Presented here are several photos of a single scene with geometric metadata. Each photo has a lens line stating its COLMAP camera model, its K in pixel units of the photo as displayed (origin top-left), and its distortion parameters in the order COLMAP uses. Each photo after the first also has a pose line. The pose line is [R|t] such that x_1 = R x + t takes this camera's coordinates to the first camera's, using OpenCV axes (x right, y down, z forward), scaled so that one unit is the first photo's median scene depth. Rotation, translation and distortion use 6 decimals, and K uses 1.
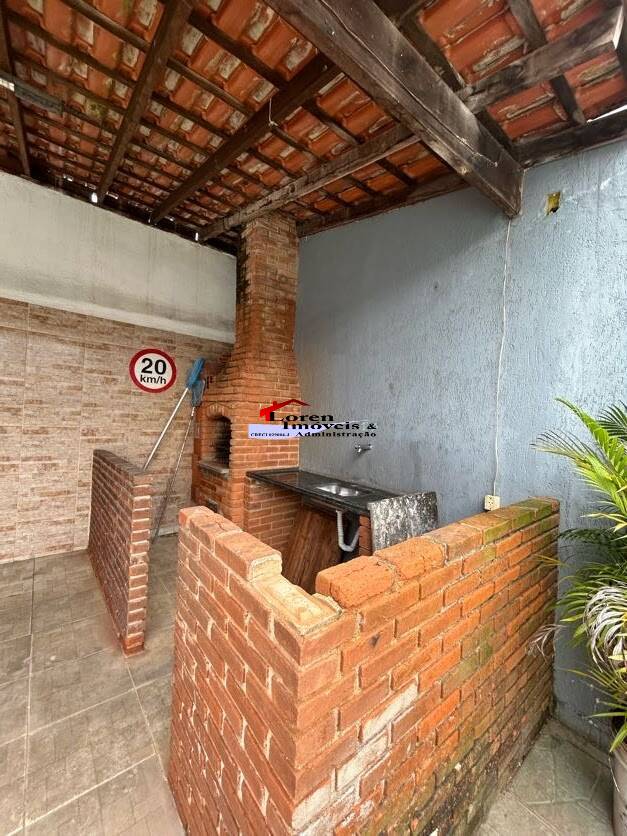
lens RADIAL K [[338.1, 0, 313.5], [0, 338.1, 418.0], [0, 0, 1]] dist [0.002081, -0.000740]
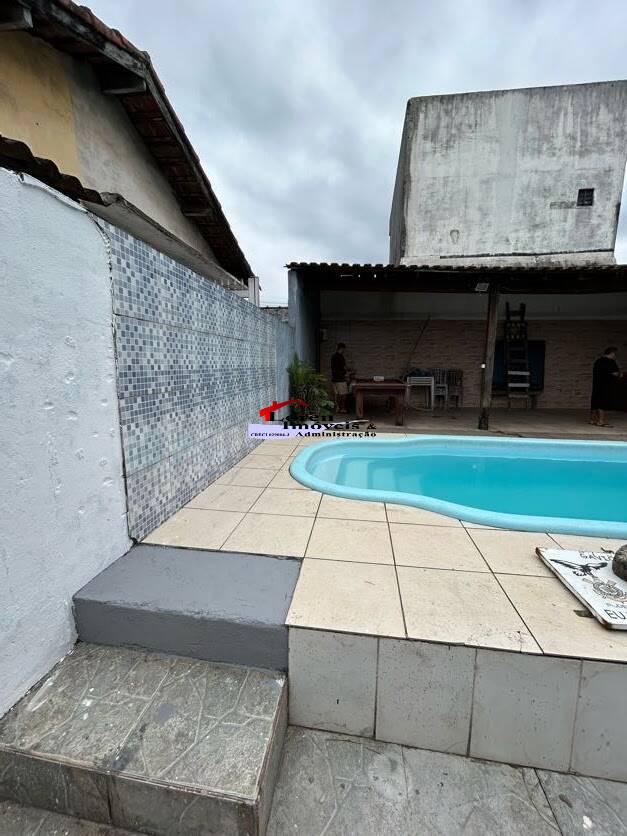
lens RADIAL K [[338.1, 0, 313.5], [0, 338.1, 418.0], [0, 0, 1]] dist [0.002081, -0.000740]
pose [[0.687837, 0.080118, -0.721430, -0.369973], [0.026320, 0.990483, 0.135092, 0.031018], [0.725388, -0.111909, 0.679183, -2.654651]]
